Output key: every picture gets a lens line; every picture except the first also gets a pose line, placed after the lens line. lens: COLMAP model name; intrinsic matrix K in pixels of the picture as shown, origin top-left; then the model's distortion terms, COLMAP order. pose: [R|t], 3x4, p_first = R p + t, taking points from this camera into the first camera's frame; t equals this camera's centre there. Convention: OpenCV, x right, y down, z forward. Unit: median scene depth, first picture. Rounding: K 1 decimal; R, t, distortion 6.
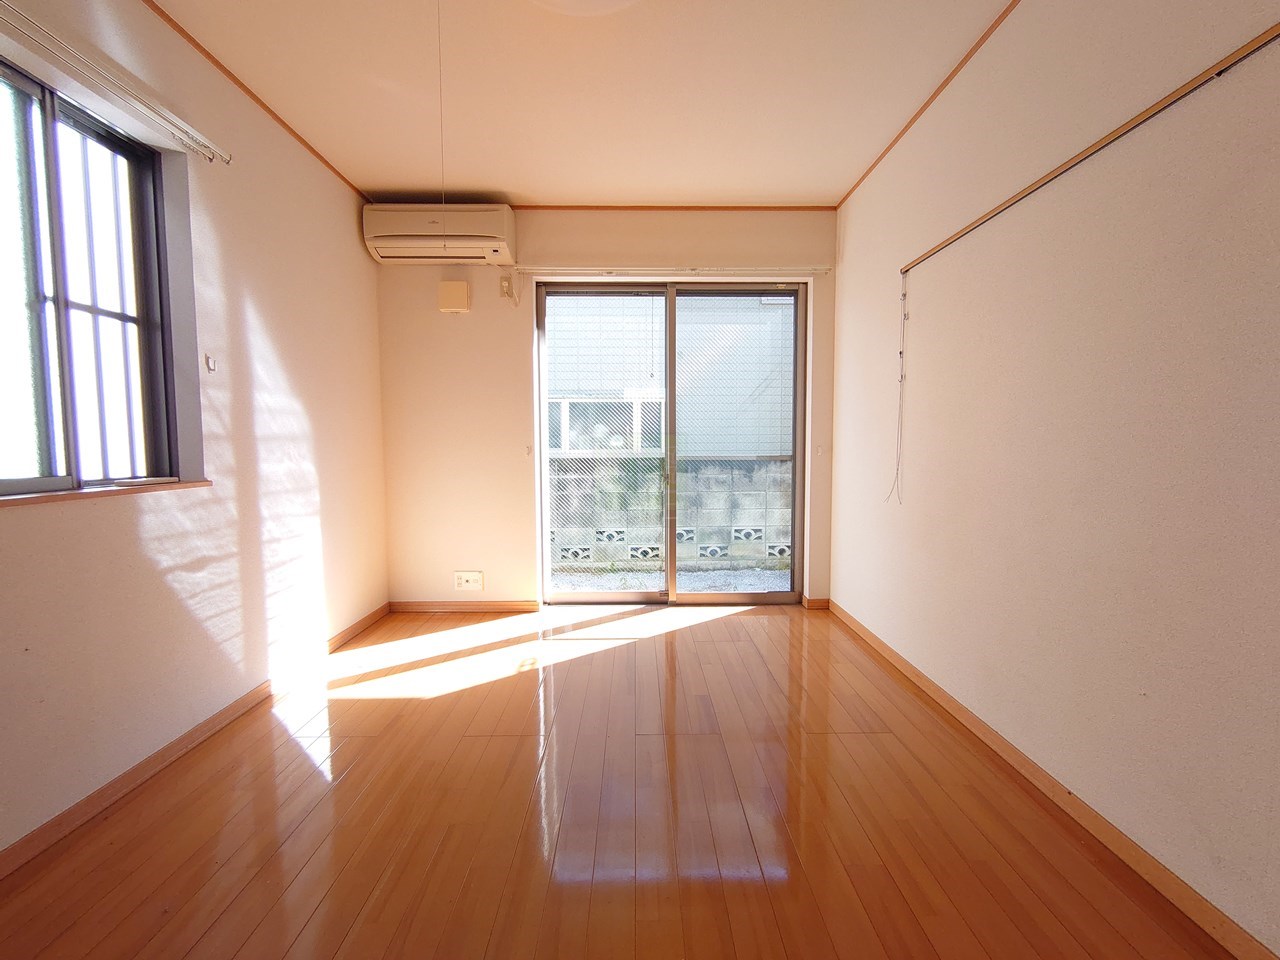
lens RADIAL K [[549.3, 0, 638.6], [0, 549.3, 490.2], [0, 0, 1]] dist [-0.001263, -0.001531]
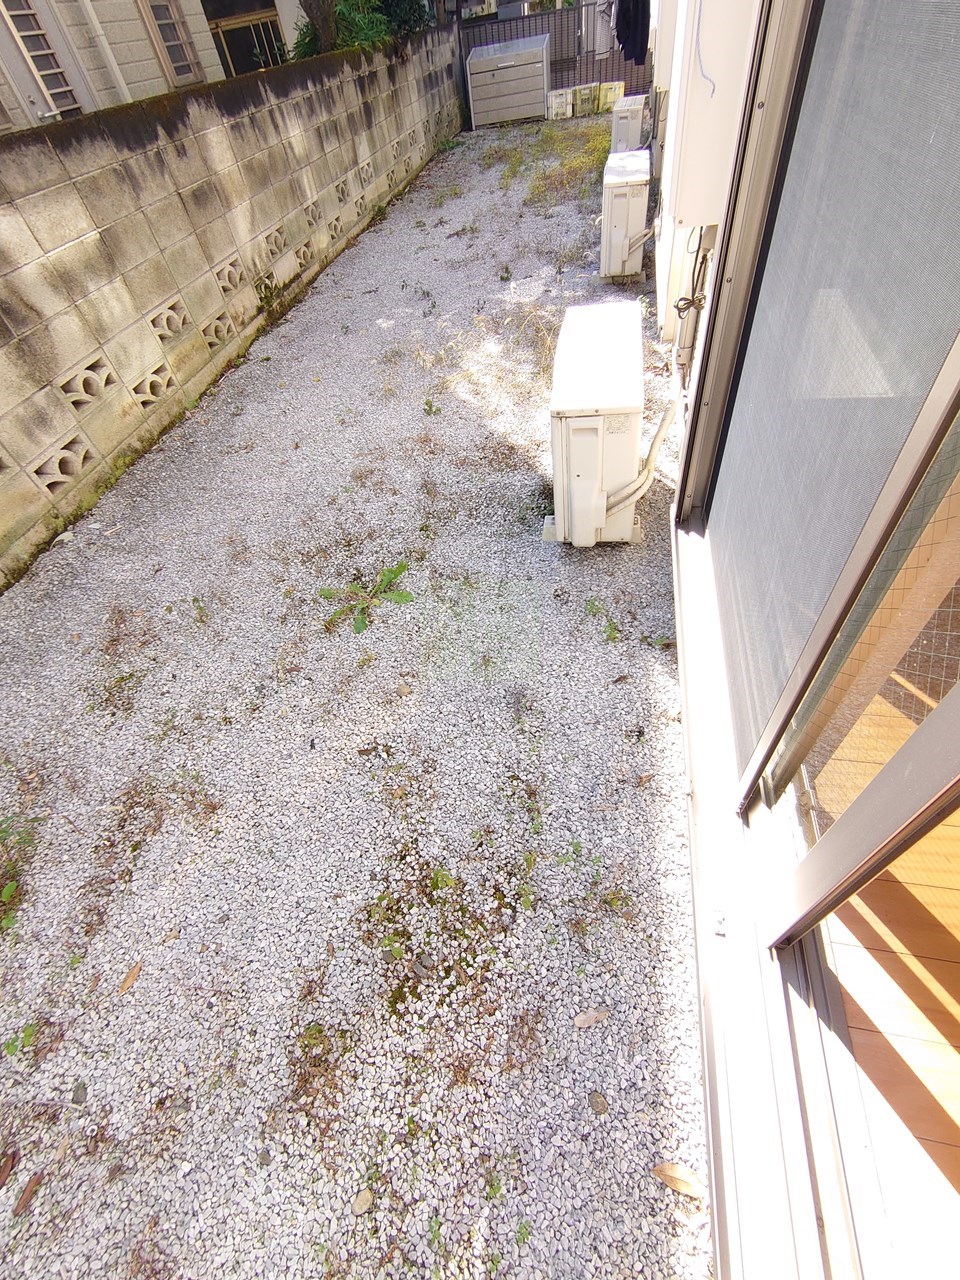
lens RADIAL K [[549.3, 0, 484.4], [0, 549.3, 641.8], [0, 0, 1]] dist [-0.001263, -0.001531]
pose [[0.180247, -0.753819, 0.631876, -0.045145], [0.205807, 0.657081, 0.725181, -0.036664], [-0.961850, -0.000667, 0.273578, 0.586562]]
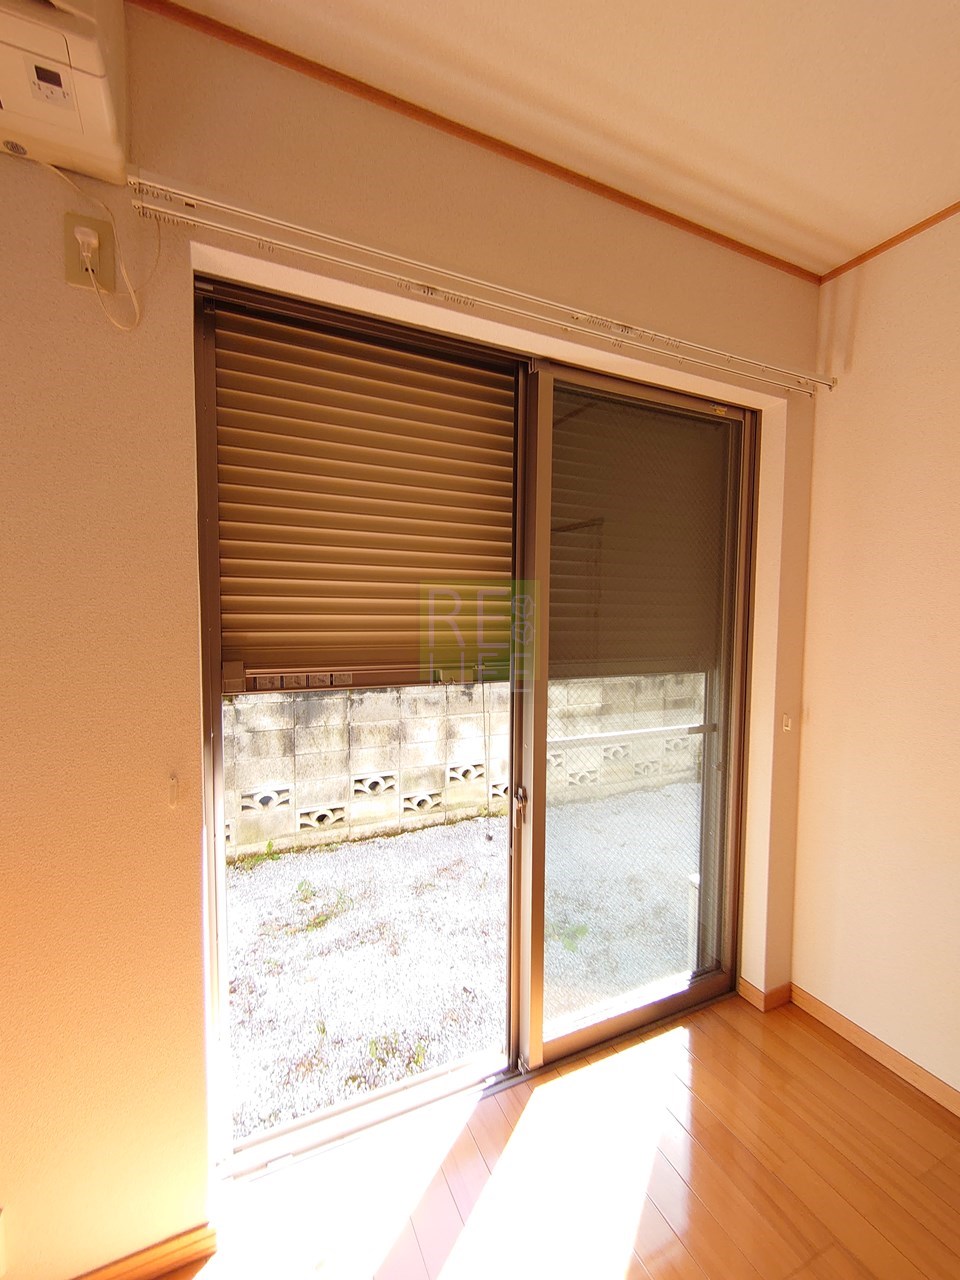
lens RADIAL K [[549.3, 0, 478.1], [0, 549.3, 648.5], [0, 0, 1]] dist [-0.001263, -0.001531]
pose [[0.909029, -0.013187, 0.416523, -0.089502], [0.020138, 0.999722, -0.012299, -0.075251], [-0.416245, 0.019568, 0.909042, 0.328652]]
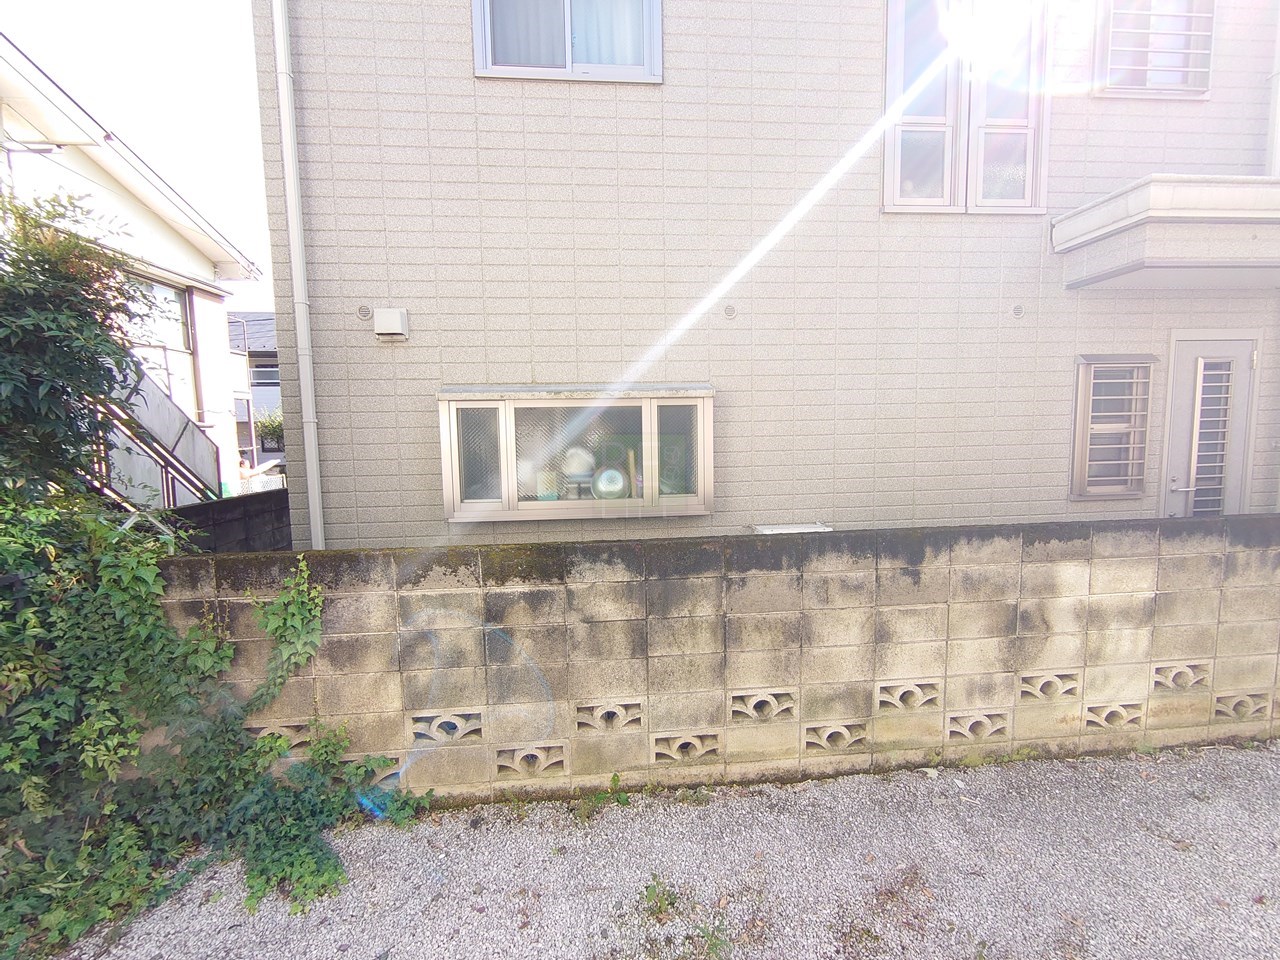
lens RADIAL K [[549.3, 0, 643.5], [0, 549.3, 477.8], [0, 0, 1]] dist [-0.001263, -0.001531]
pose [[0.997810, -0.020896, 0.062761, -0.047476], [0.020392, 0.999755, 0.008662, -0.111071], [-0.062926, -0.007363, 0.997991, 0.558499]]
